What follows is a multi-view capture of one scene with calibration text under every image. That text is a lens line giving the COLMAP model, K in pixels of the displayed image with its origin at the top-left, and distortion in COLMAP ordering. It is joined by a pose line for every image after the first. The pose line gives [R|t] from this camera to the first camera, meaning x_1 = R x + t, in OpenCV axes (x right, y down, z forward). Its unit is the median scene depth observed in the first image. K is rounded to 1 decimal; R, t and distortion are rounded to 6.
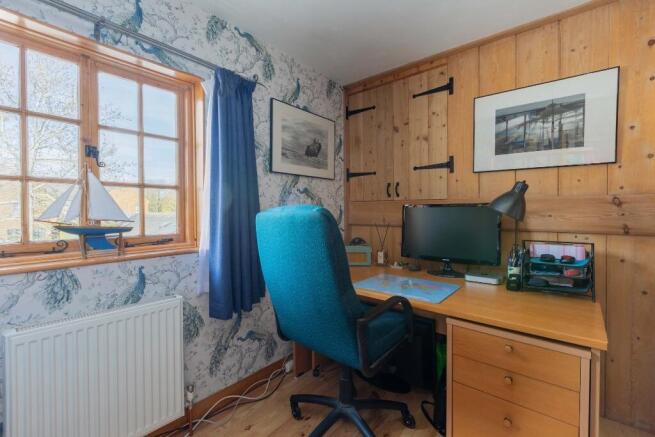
lens RADIAL K [[290.1, 0, 327.1], [0, 290.1, 213.4], [0, 0, 1]] dist [-0.000046, 0.000067]
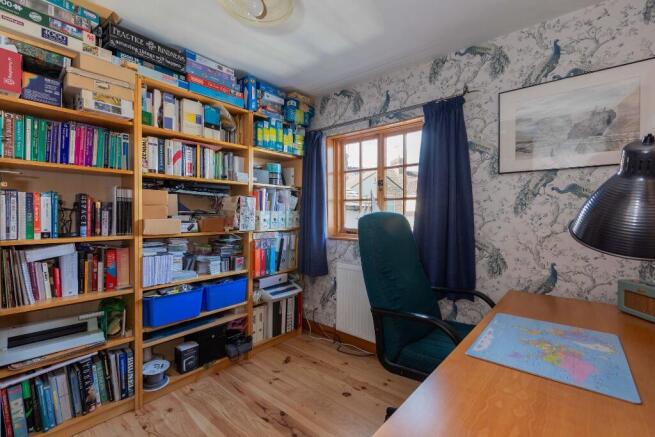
lens RADIAL K [[290.1, 0, 327.1], [0, 290.1, 213.4], [0, 0, 1]] dist [-0.000046, 0.000067]
pose [[-0.012655, 0.003336, -0.999914, 0.735309], [-0.012932, 0.999910, 0.003500, -0.013311], [0.999836, 0.012975, -0.012611, 0.467412]]
